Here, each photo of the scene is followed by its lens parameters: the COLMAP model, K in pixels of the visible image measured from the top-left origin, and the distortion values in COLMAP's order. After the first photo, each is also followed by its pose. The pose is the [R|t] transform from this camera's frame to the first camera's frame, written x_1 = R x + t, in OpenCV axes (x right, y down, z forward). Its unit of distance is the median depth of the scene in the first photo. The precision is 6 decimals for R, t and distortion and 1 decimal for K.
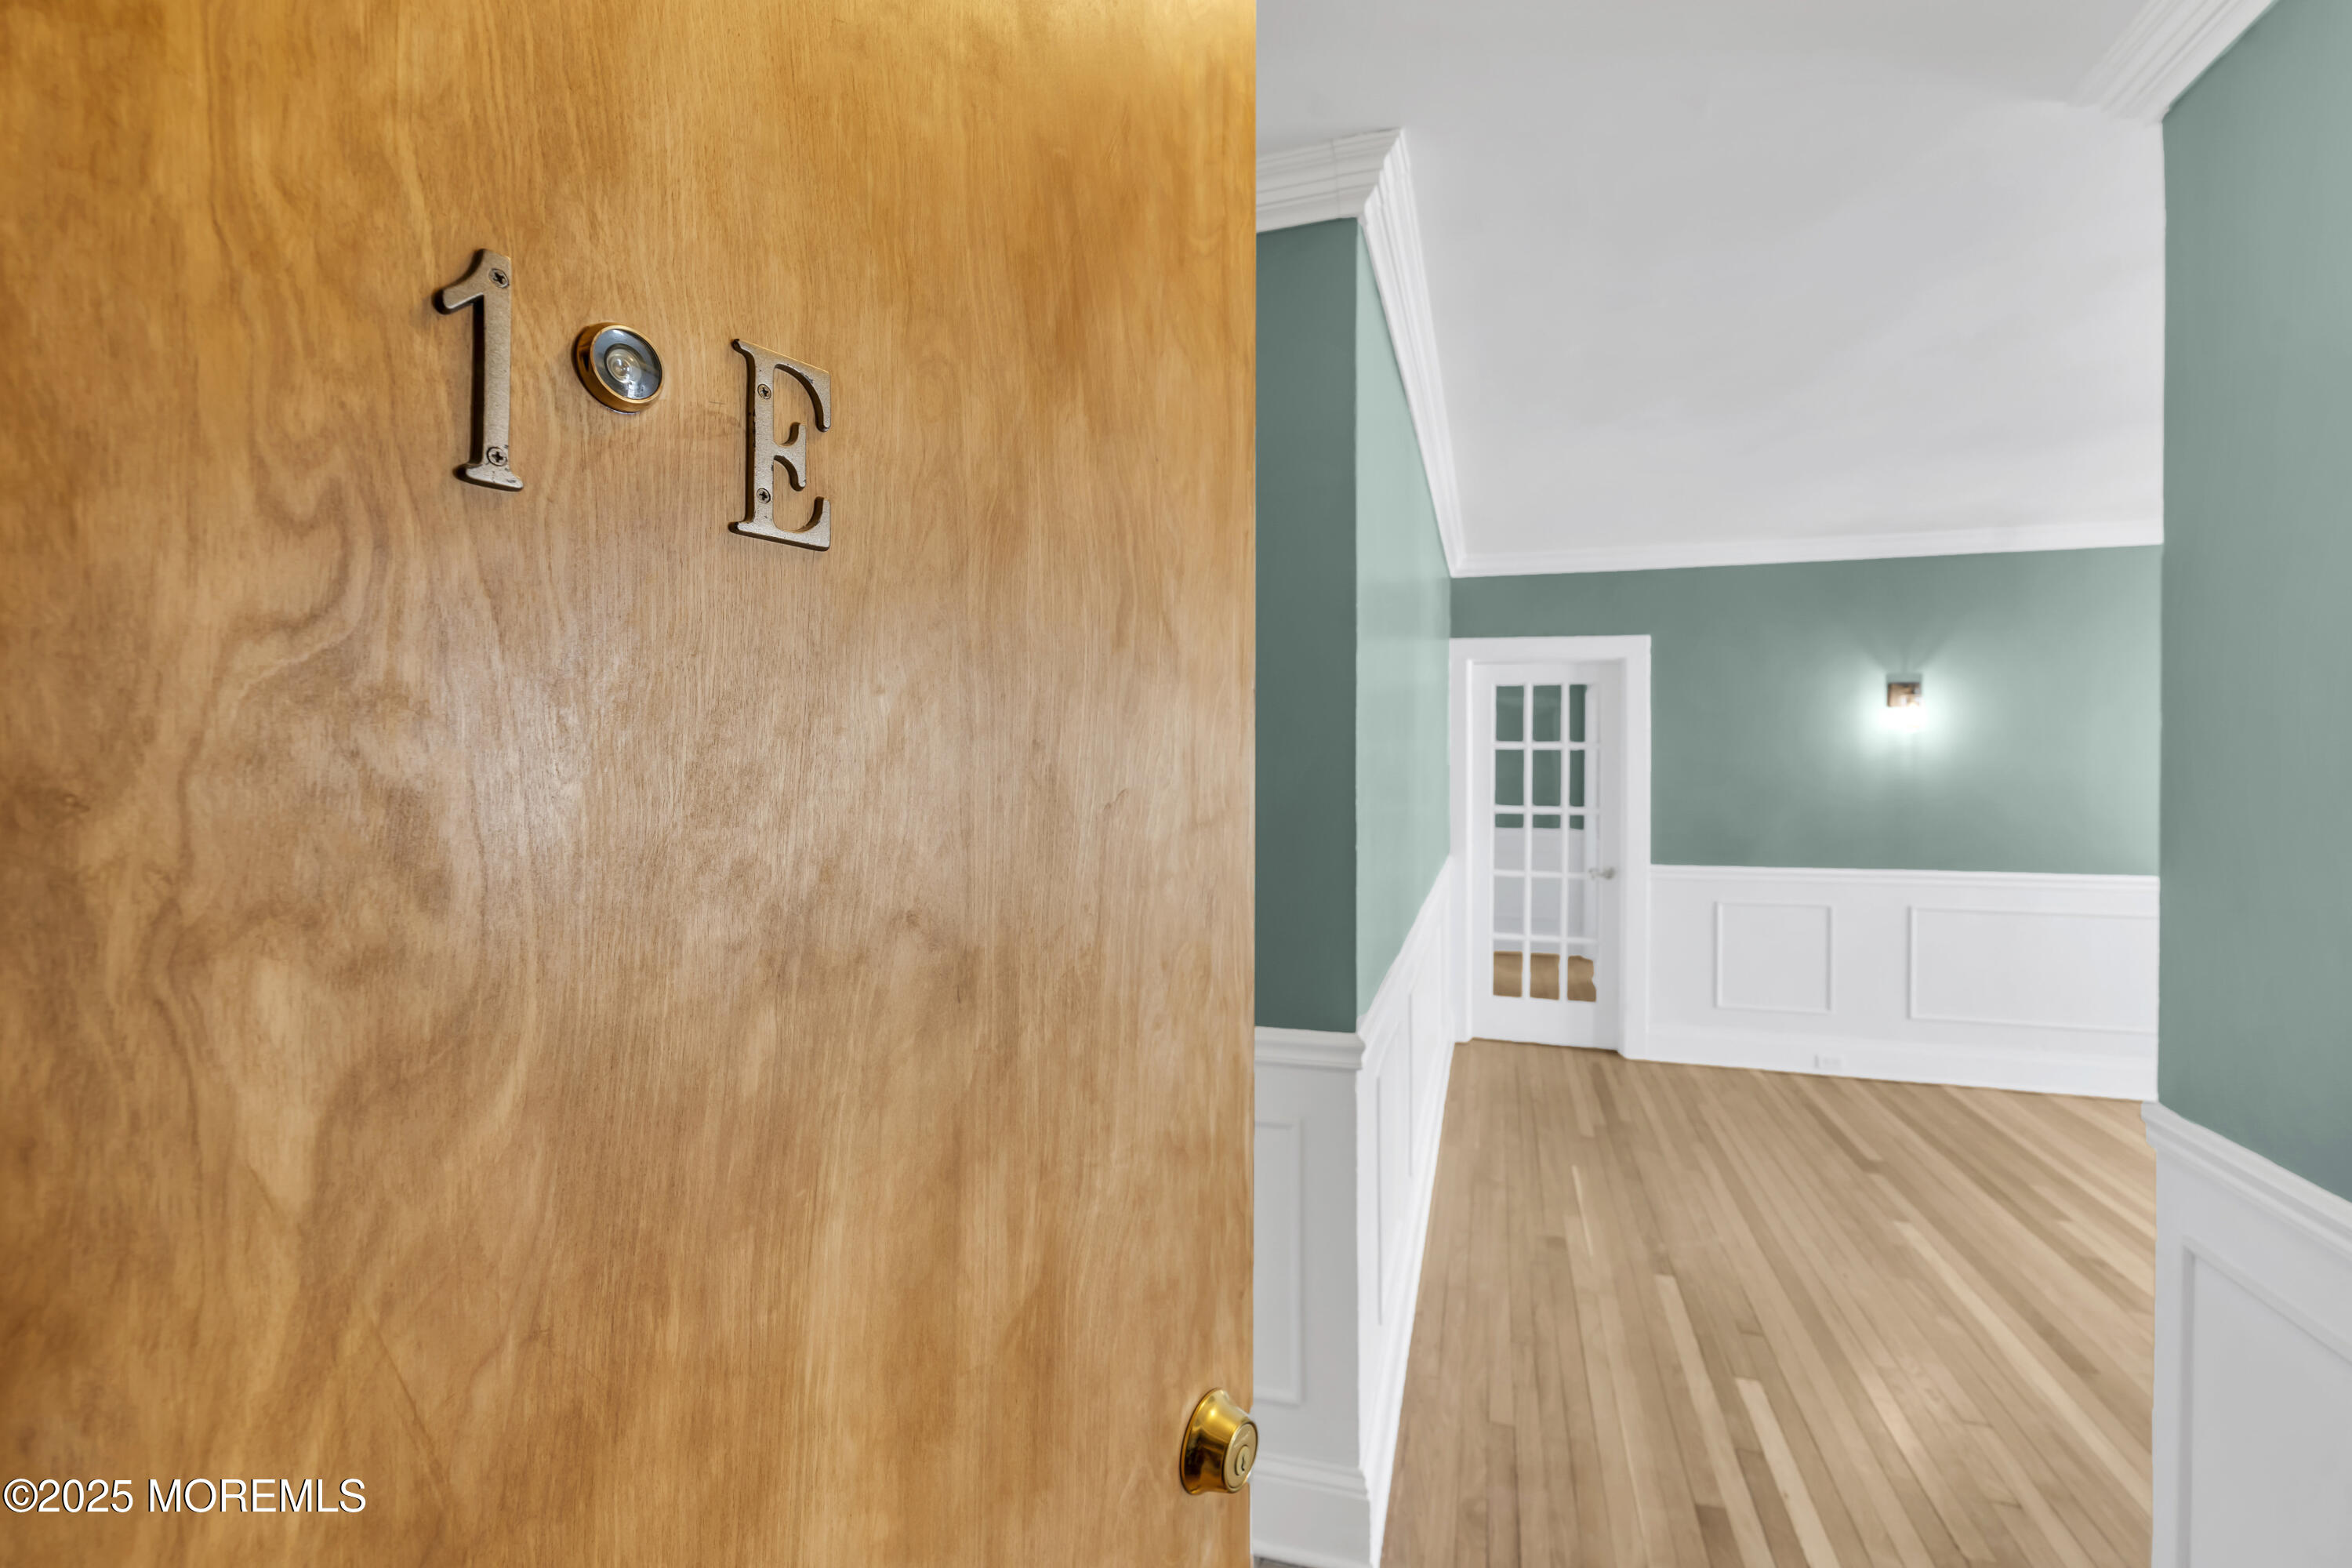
lens RADIAL K [[1032.3, 0, 1195.0], [0, 1032.3, 784.2], [0, 0, 1]] dist [-0.000536, 0.000256]
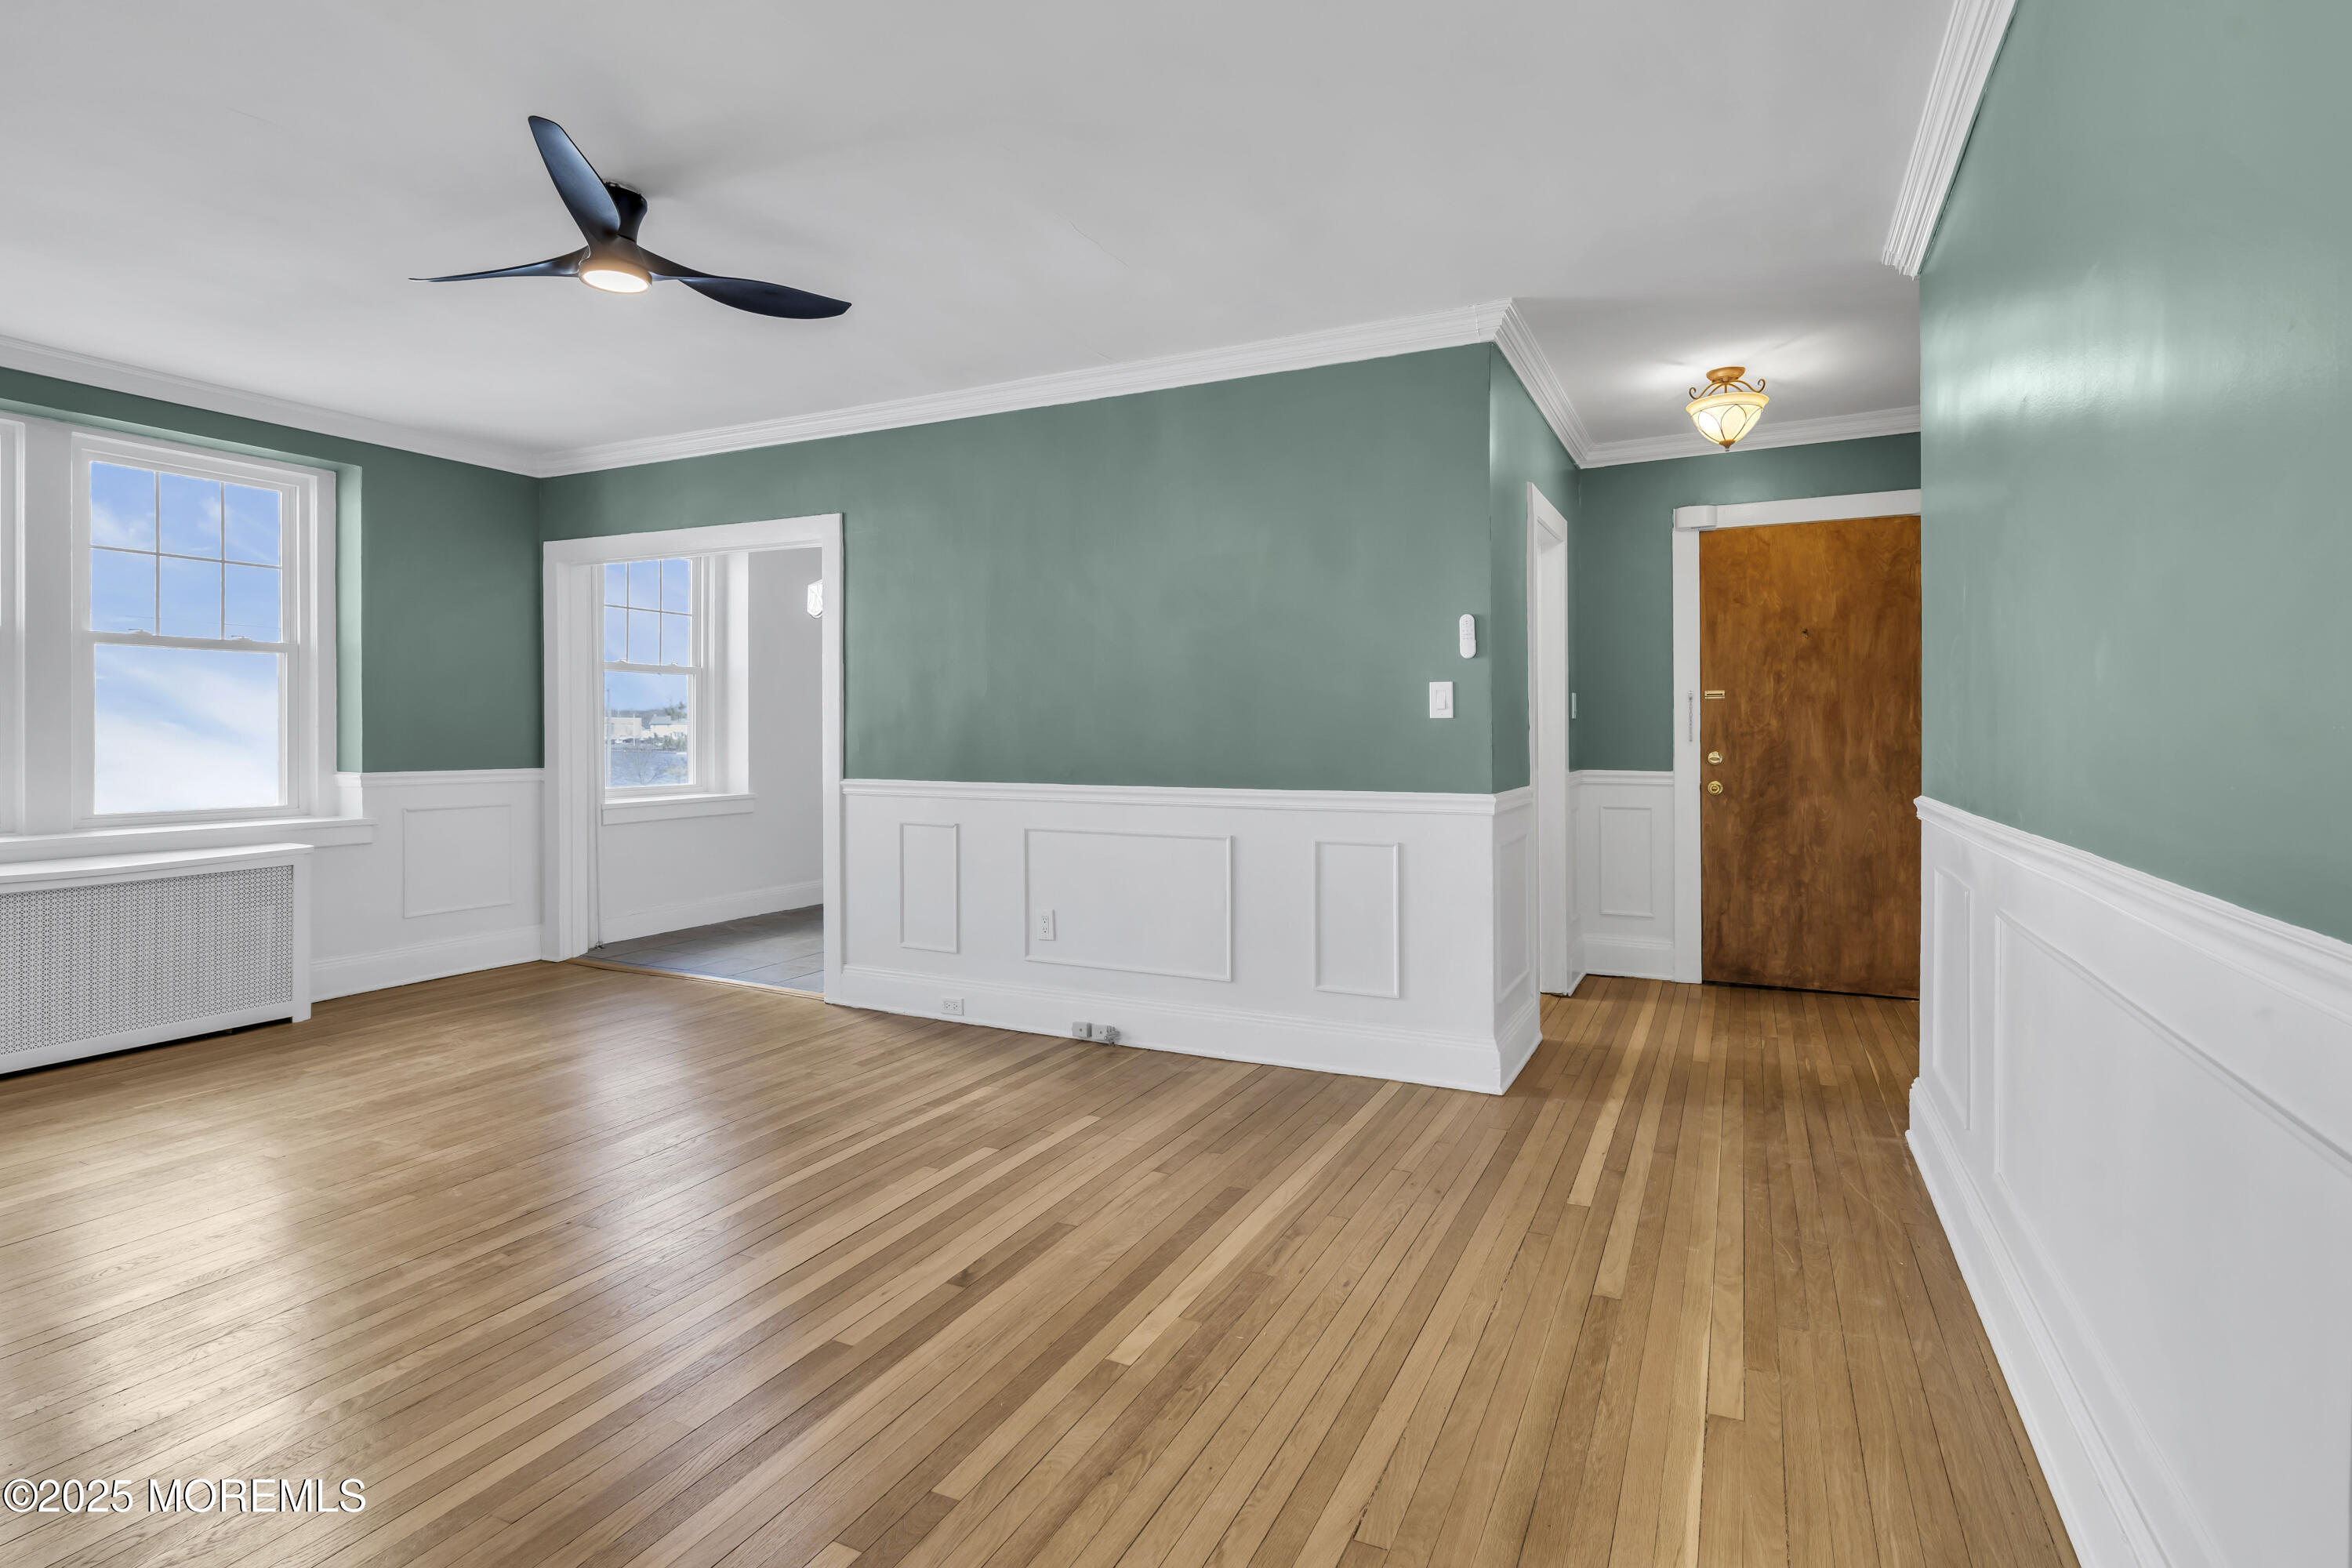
lens RADIAL K [[1161.6, 0, 1166.4], [0, 1161.6, 728.5], [0, 0, 1]] dist [-0.001508, -0.000824]
pose [[-0.984576, -0.000584, 0.174955, 0.527678], [0.000876, 0.999965, 0.008268, 0.061823], [-0.174953, 0.008294, -0.984542, 1.583642]]
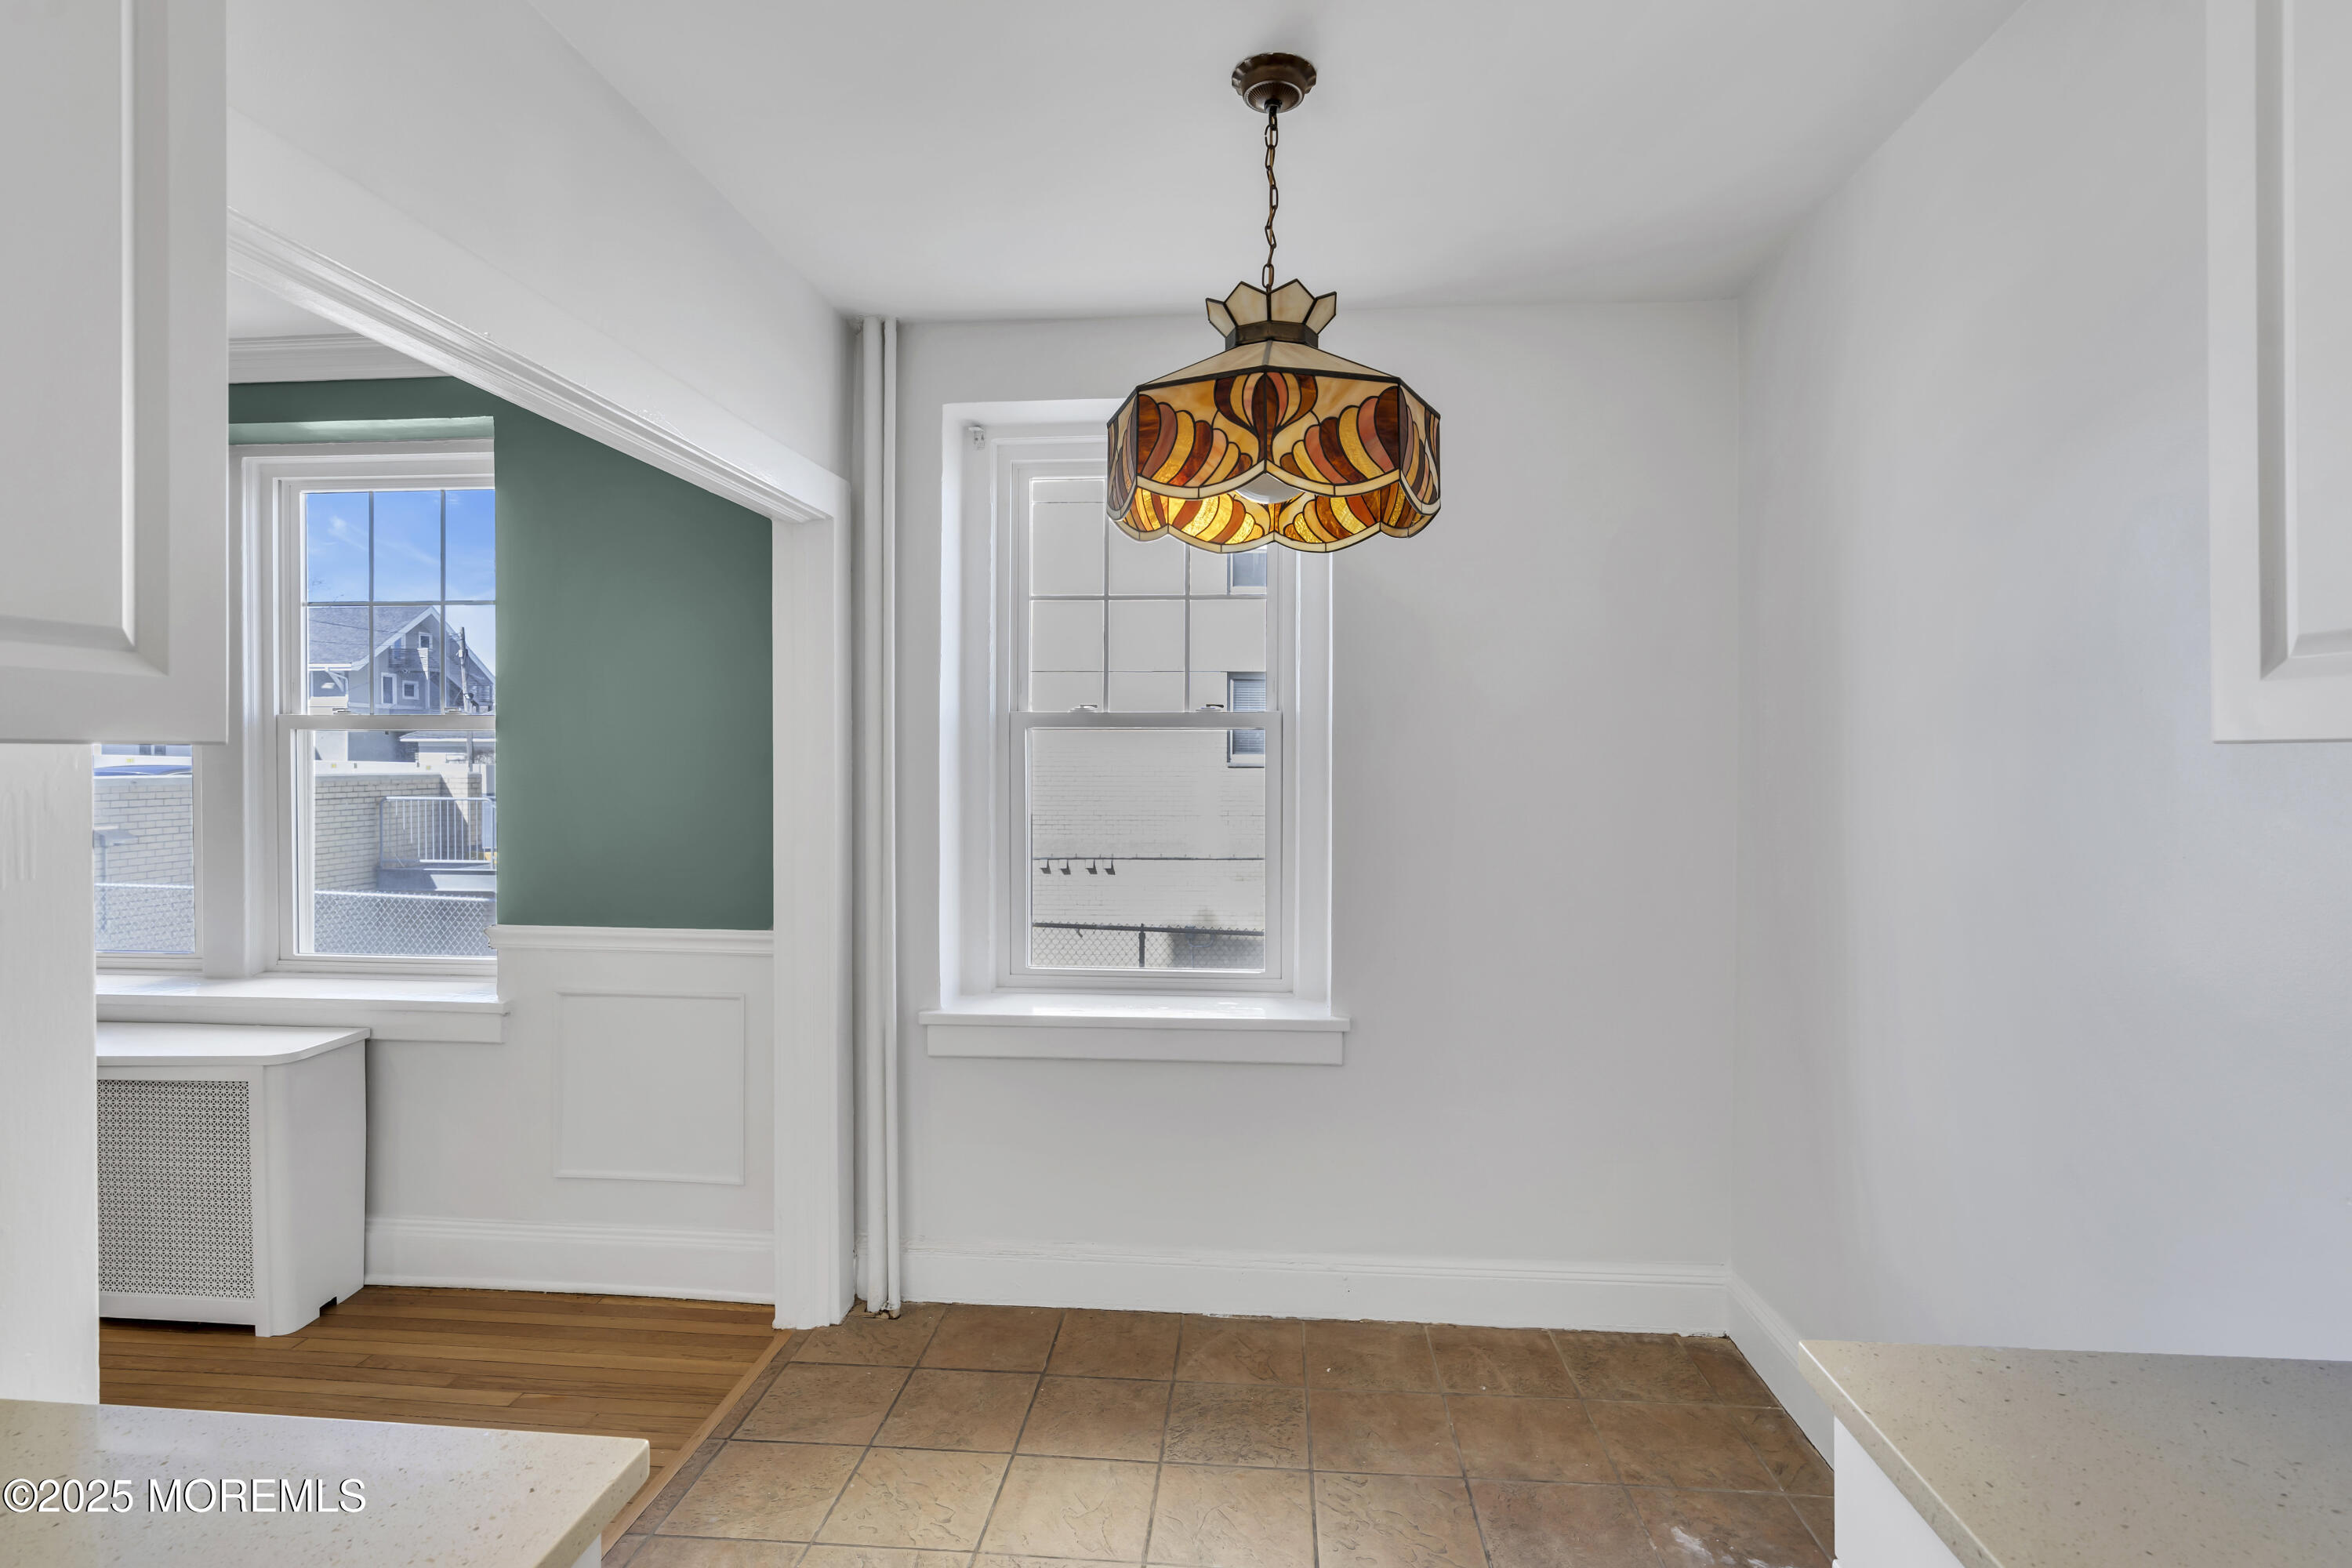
lens RADIAL K [[1153.3, 0, 1184.6], [0, 1153.3, 782.6], [0, 0, 1]] dist [0.002782, 0.000529]
pose [[-0.195877, -0.017441, 0.980473, 0.836586], [0.009764, 0.999758, 0.019734, 0.010231], [-0.980580, 0.013438, -0.195659, -0.073910]]
